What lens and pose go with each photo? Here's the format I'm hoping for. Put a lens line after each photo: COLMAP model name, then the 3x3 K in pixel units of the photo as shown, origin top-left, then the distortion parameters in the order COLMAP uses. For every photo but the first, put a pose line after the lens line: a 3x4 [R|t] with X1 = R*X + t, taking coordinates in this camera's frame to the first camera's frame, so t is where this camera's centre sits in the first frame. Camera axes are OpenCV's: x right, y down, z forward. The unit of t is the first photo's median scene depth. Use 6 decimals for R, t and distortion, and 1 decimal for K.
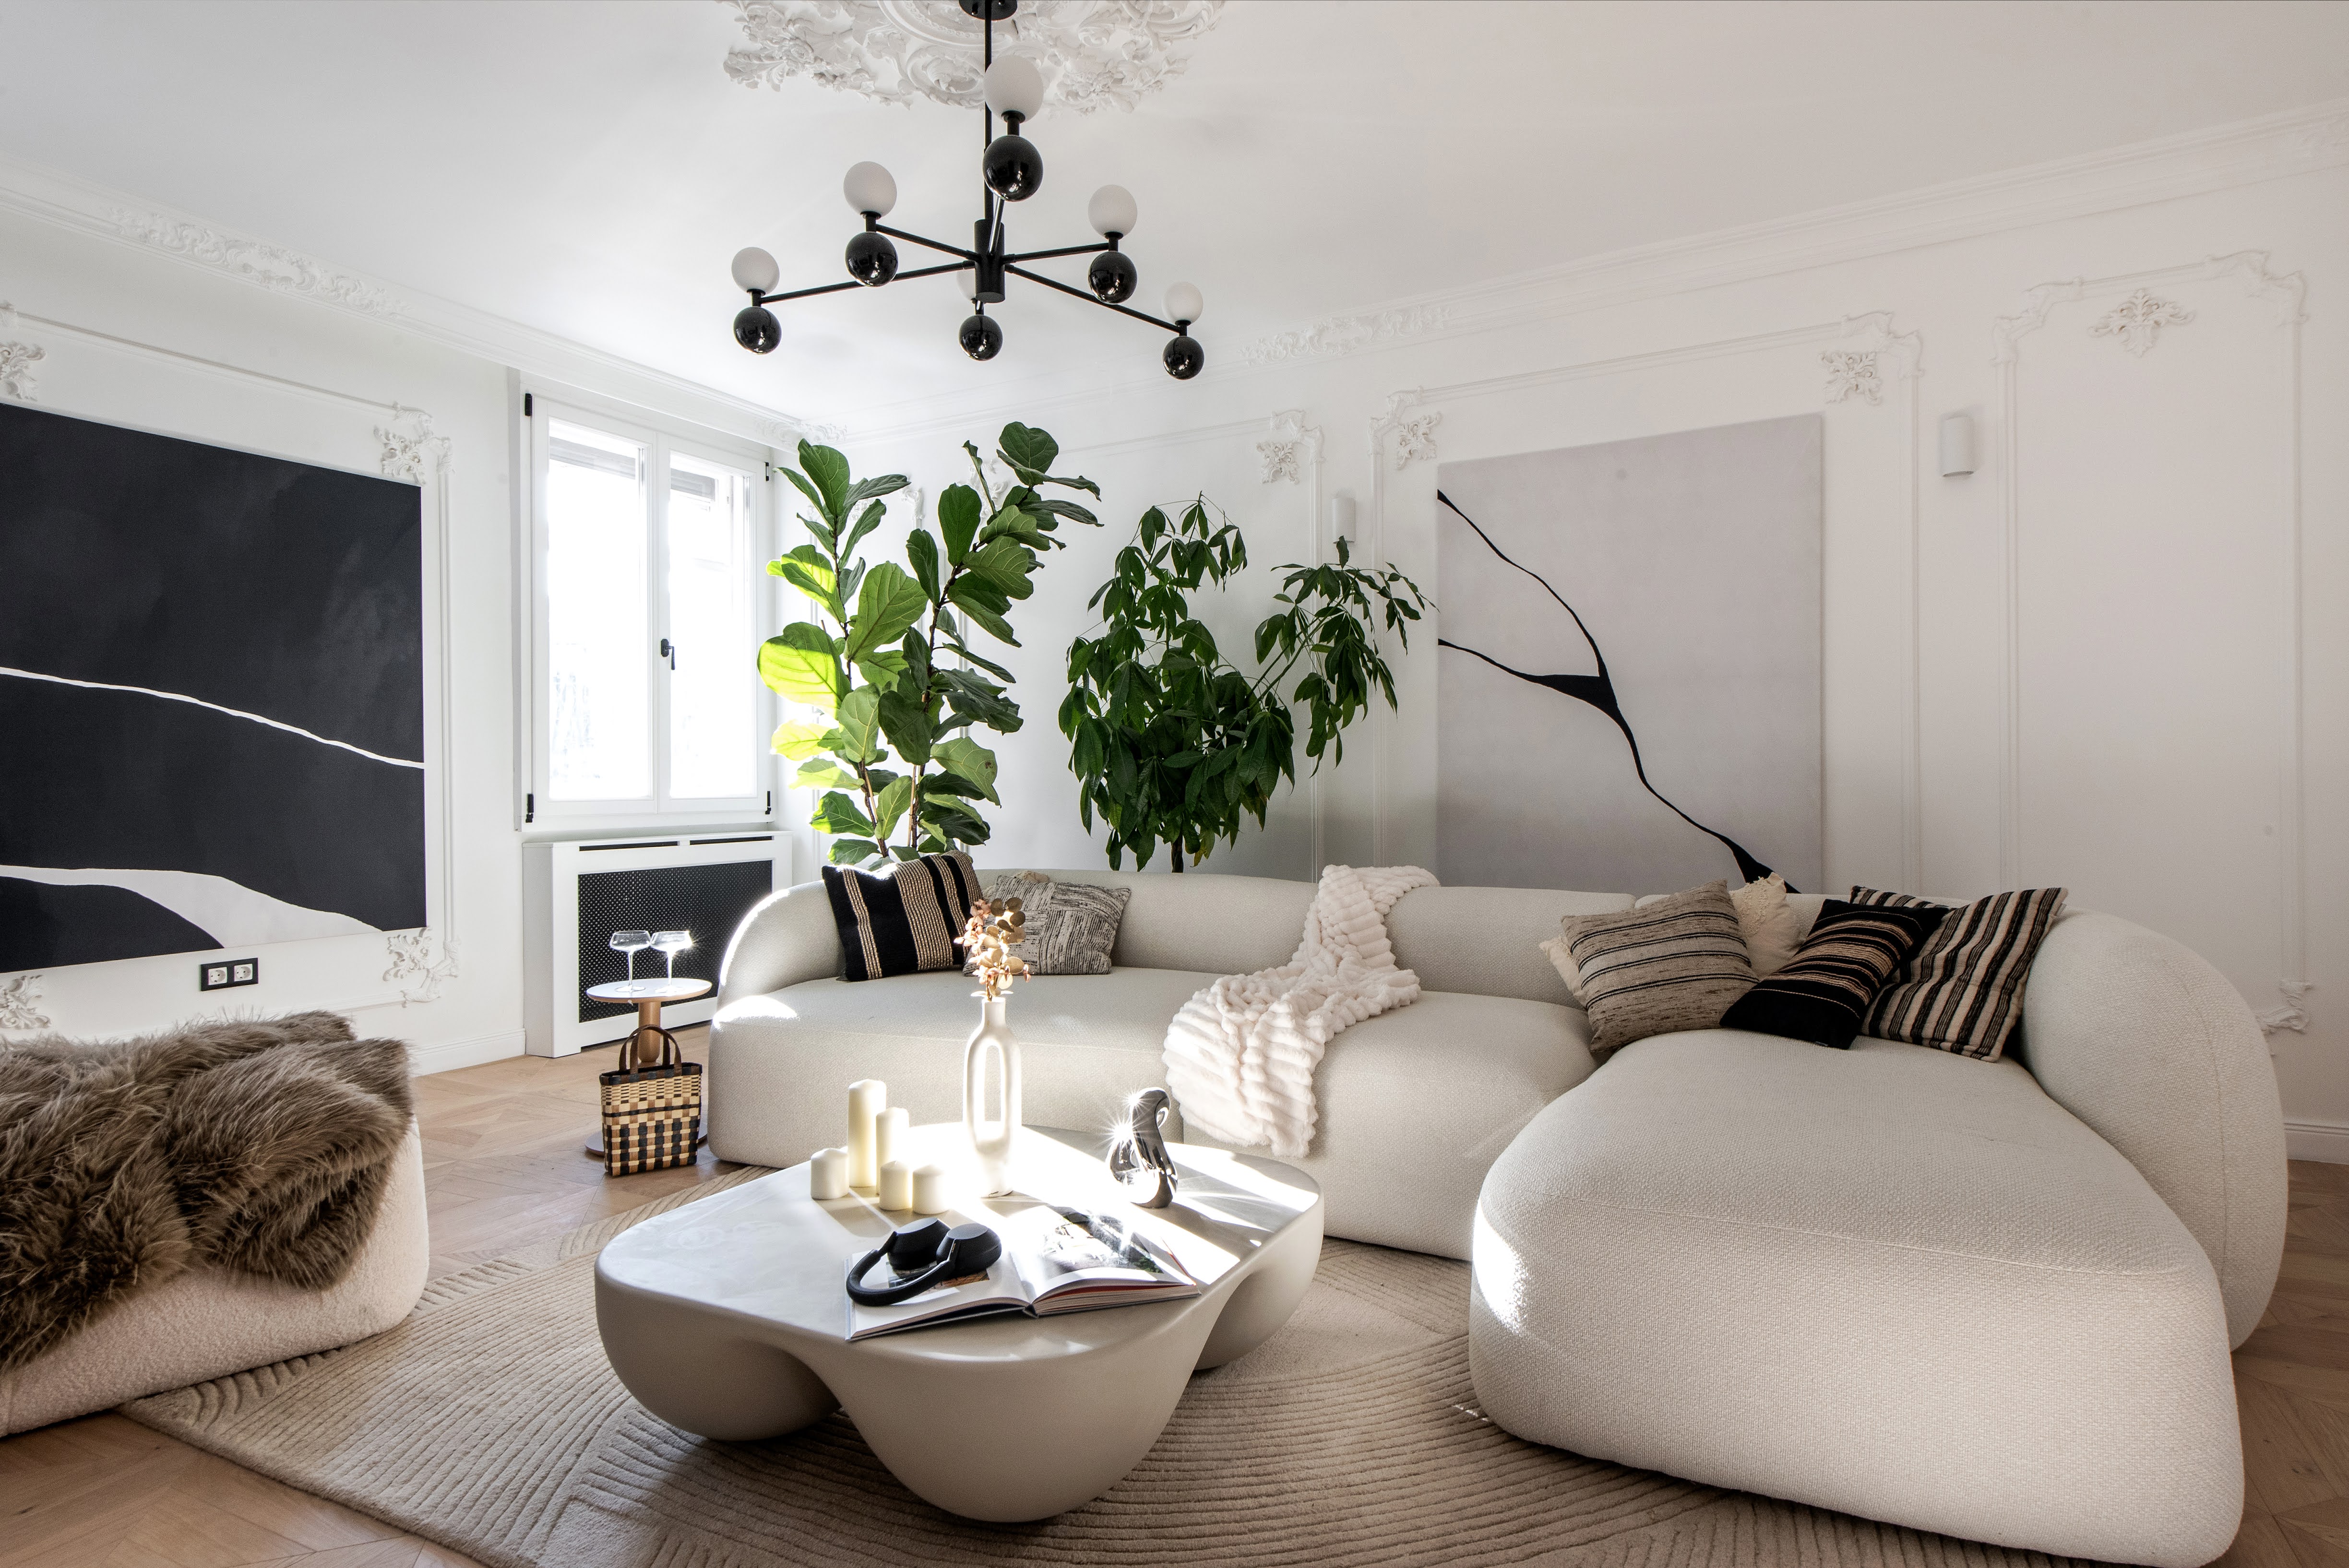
lens RADIAL K [[1247.7, 0, 1183.3], [0, 1247.7, 771.8], [0, 0, 1]] dist [0.017444, -0.010144]
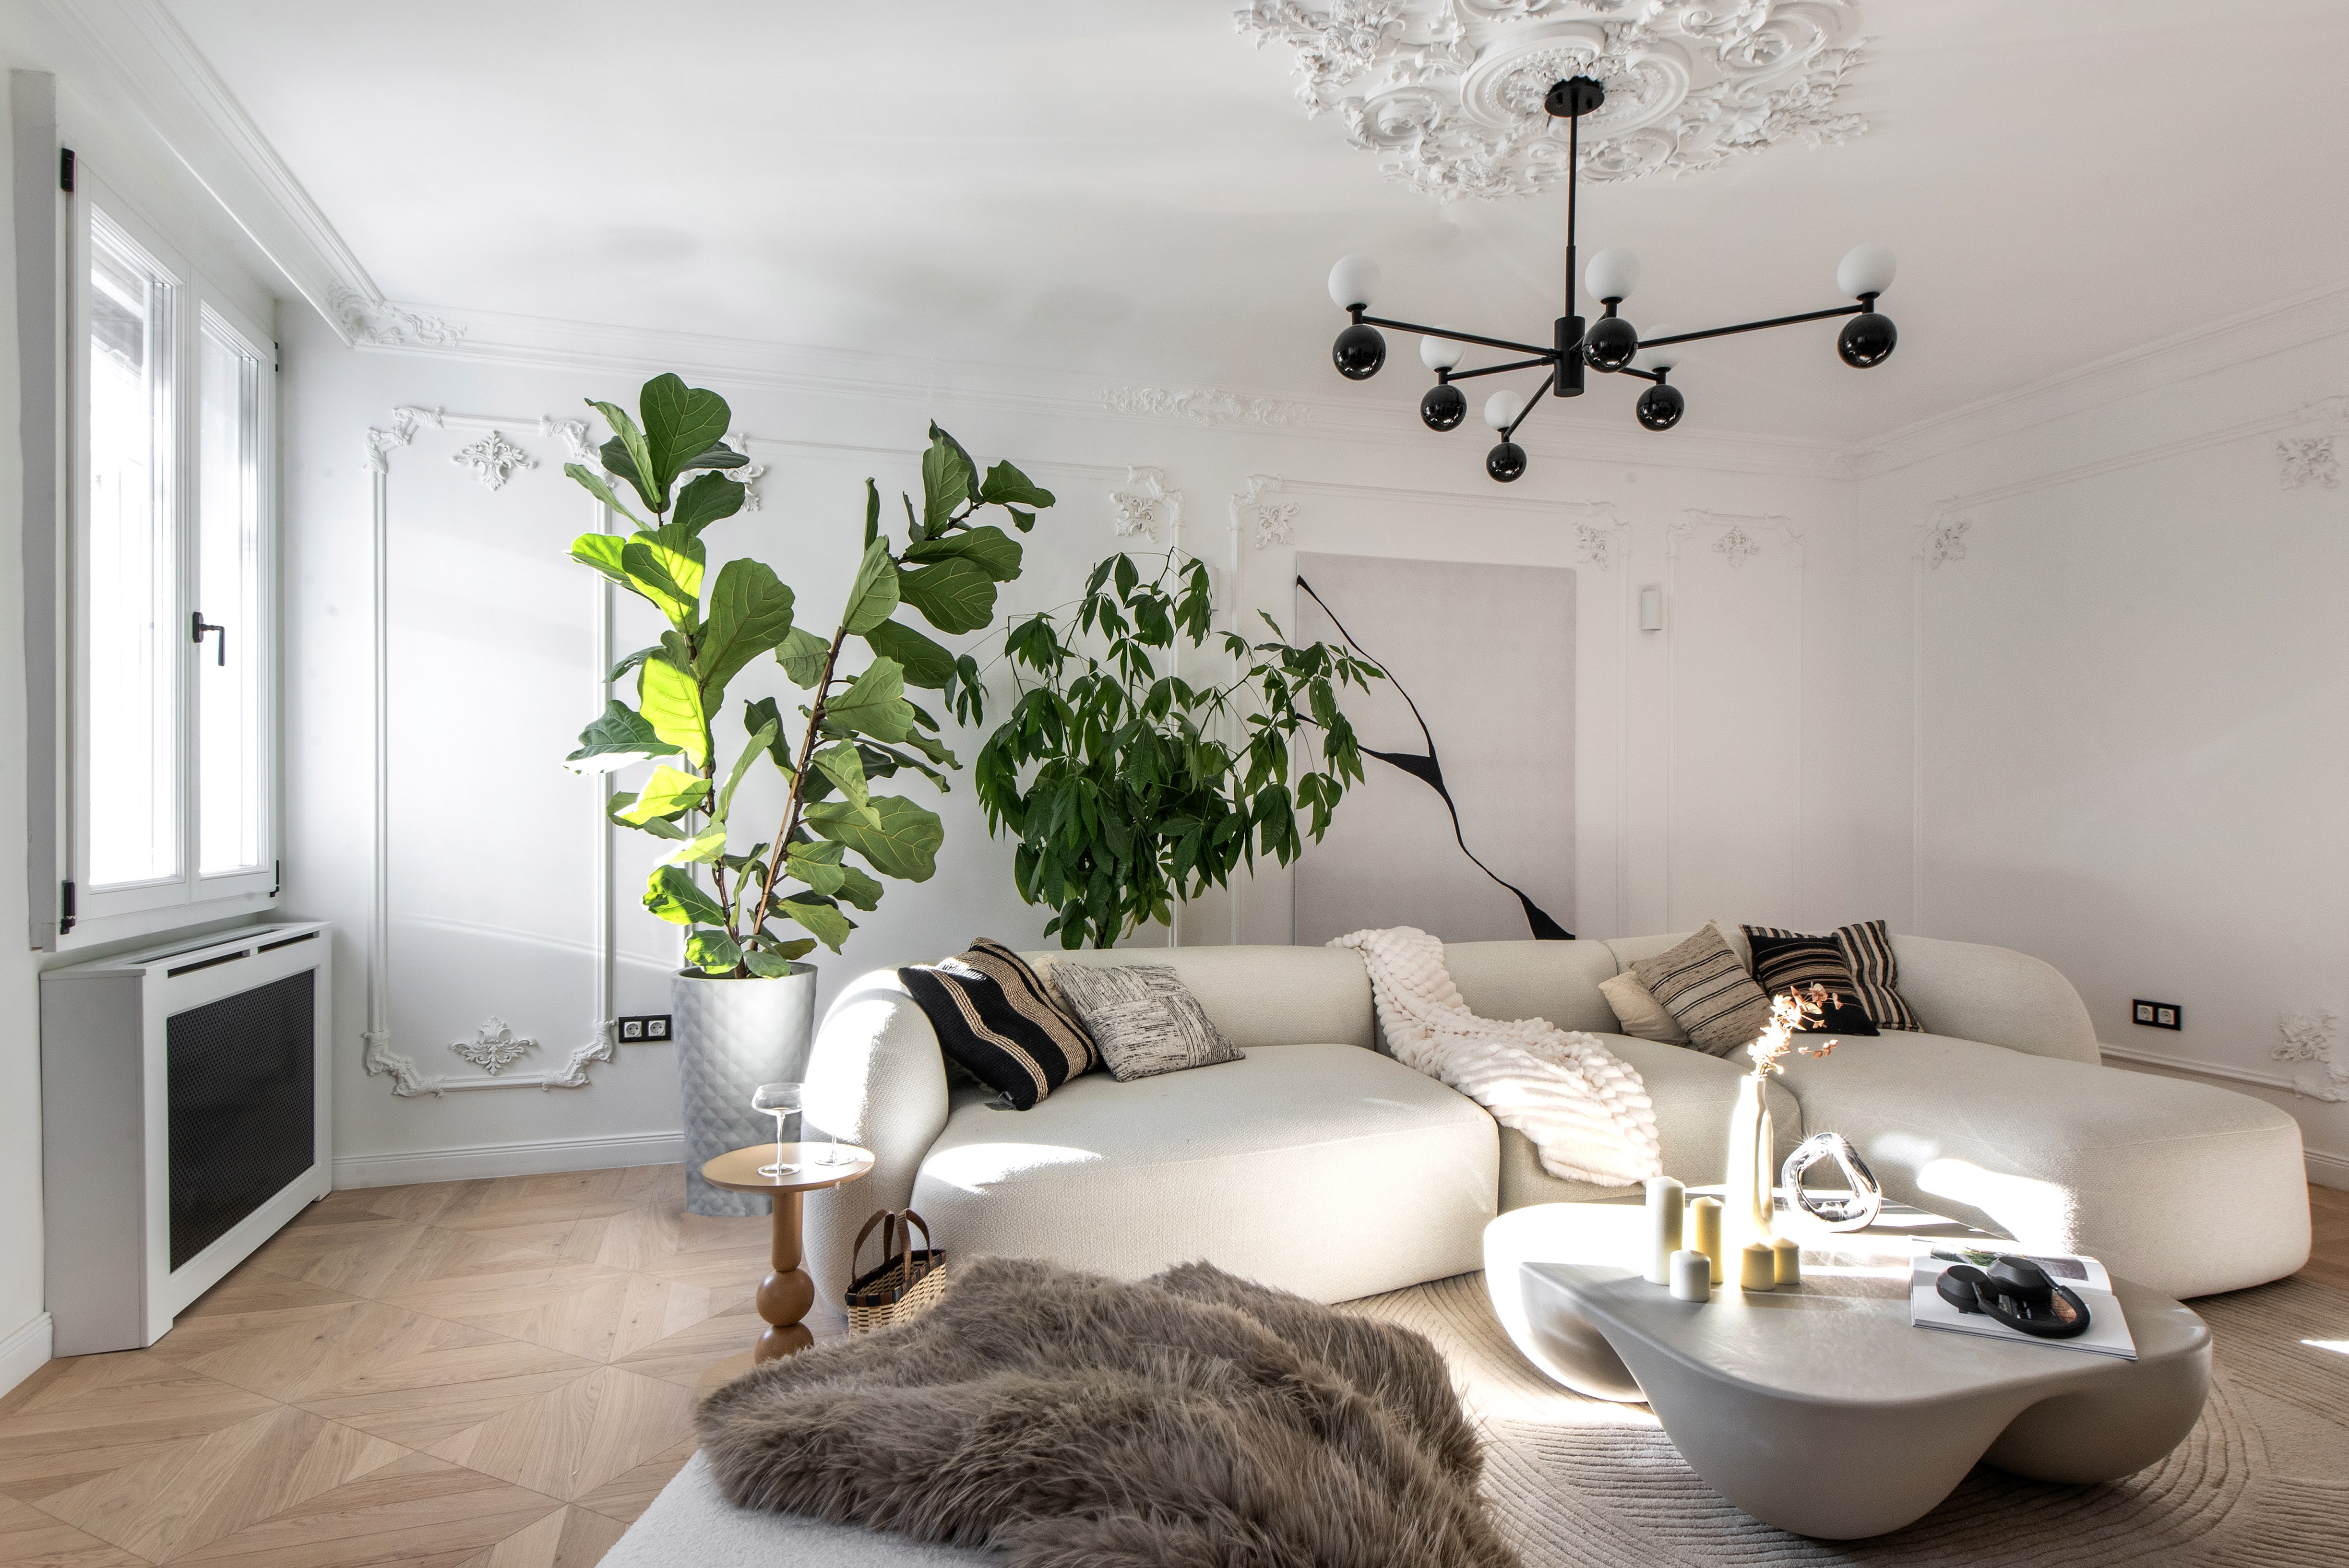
lens RADIAL K [[1326.0, 0, 1174.5], [0, 1326.0, 784.0], [0, 0, 1]] dist [0.020060, 0.000545]
pose [[0.698507, 0.023085, 0.715231, -0.723434], [-0.012884, 0.999723, -0.019685, -0.022689], [-0.715487, 0.004535, 0.698611, 0.291487]]
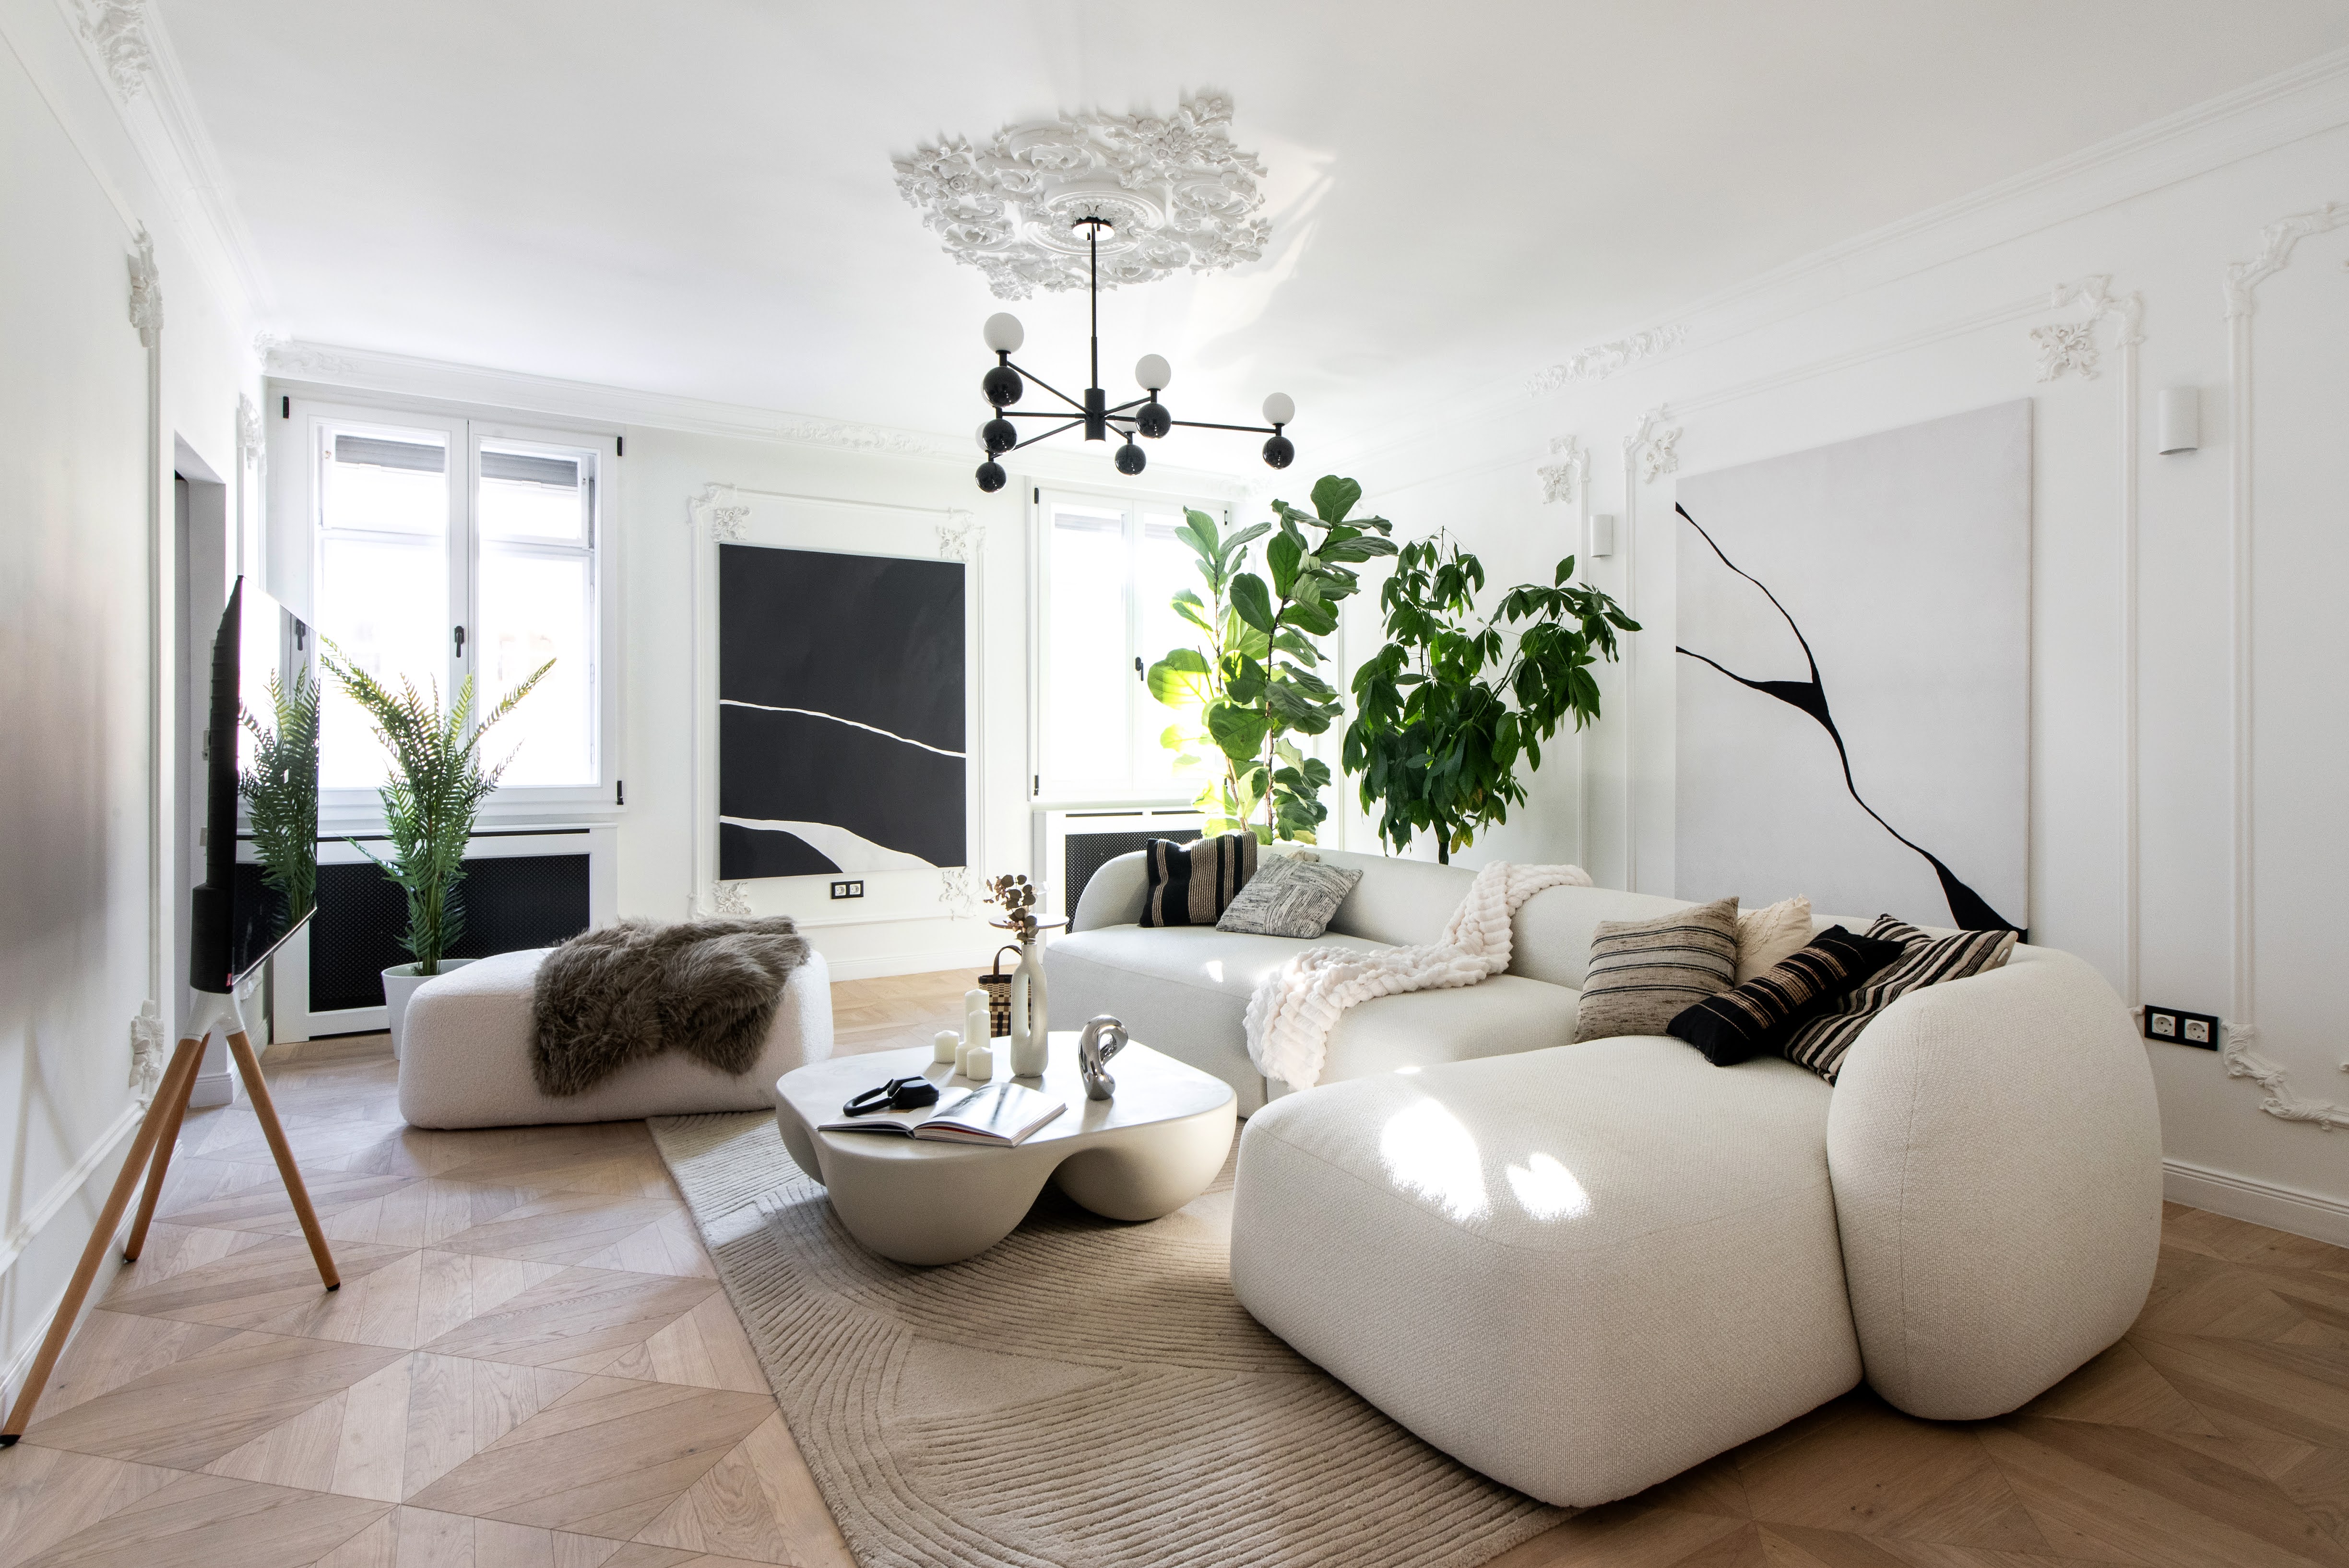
lens RADIAL K [[1196.7, 0, 1221.2], [0, 1196.7, 742.5], [0, 0, 1]] dist [0.020112, -0.011374]
pose [[0.860067, 0.005589, -0.510151, 0.409358], [-0.002803, 0.999977, 0.006230, -0.033721], [0.510174, -0.003928, 0.860062, -0.049392]]
